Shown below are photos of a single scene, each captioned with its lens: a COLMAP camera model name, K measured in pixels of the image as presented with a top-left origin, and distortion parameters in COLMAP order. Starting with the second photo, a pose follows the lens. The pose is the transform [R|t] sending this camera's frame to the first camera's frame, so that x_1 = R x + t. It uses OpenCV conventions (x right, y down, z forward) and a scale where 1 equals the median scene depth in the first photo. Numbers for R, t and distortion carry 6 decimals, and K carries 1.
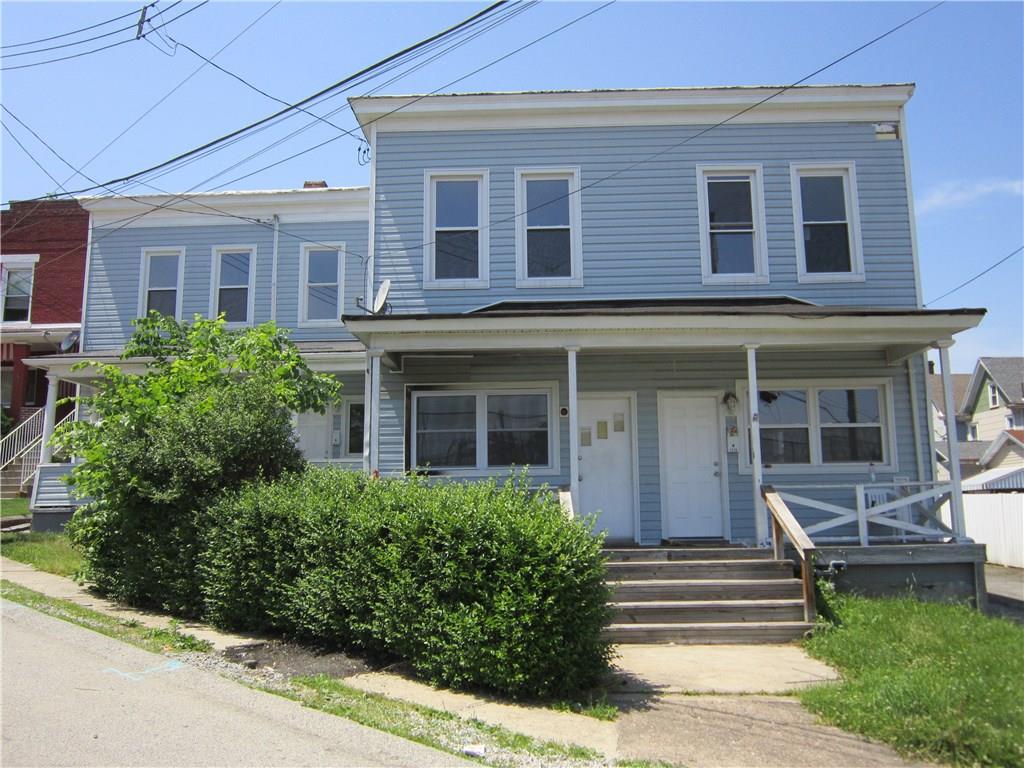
lens RADIAL K [[852.9, 0, 512.0], [0, 852.9, 384.0], [0, 0, 1]] dist [-0.046717, 0.007227]
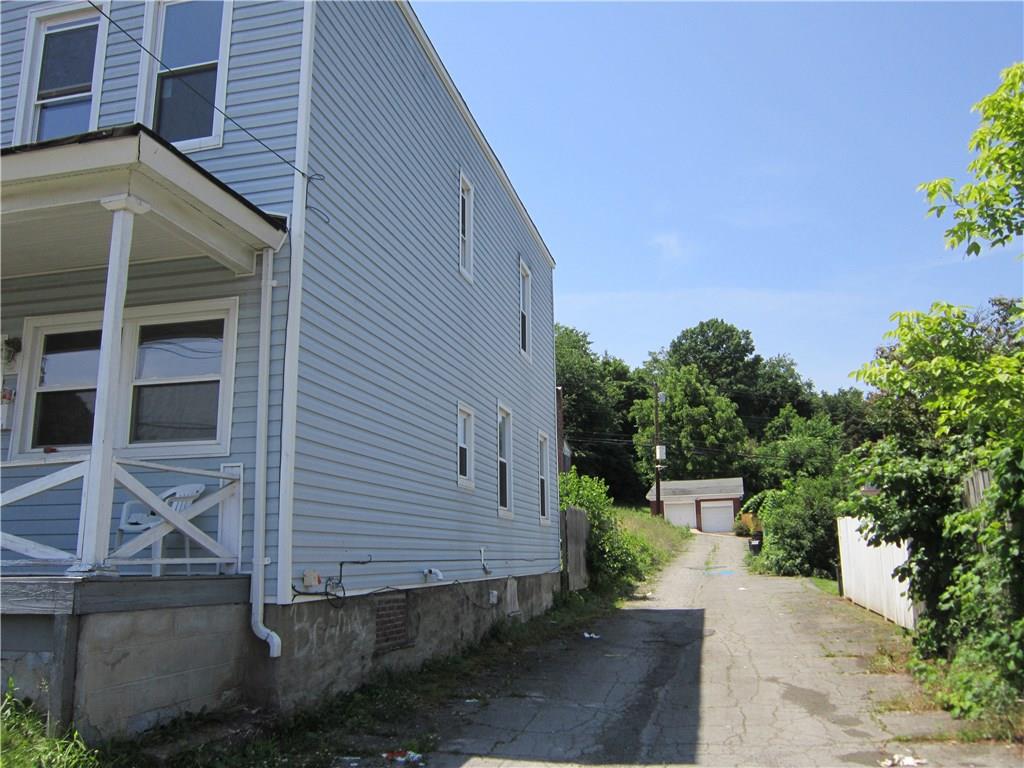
lens RADIAL K [[852.9, 0, 512.0], [0, 852.9, 384.0], [0, 0, 1]] dist [-0.046717, 0.007227]
pose [[0.981020, -0.041109, -0.189498, 0.743015], [0.032934, 0.998394, -0.046092, 0.086710], [0.191088, 0.038976, 0.980799, 0.451216]]
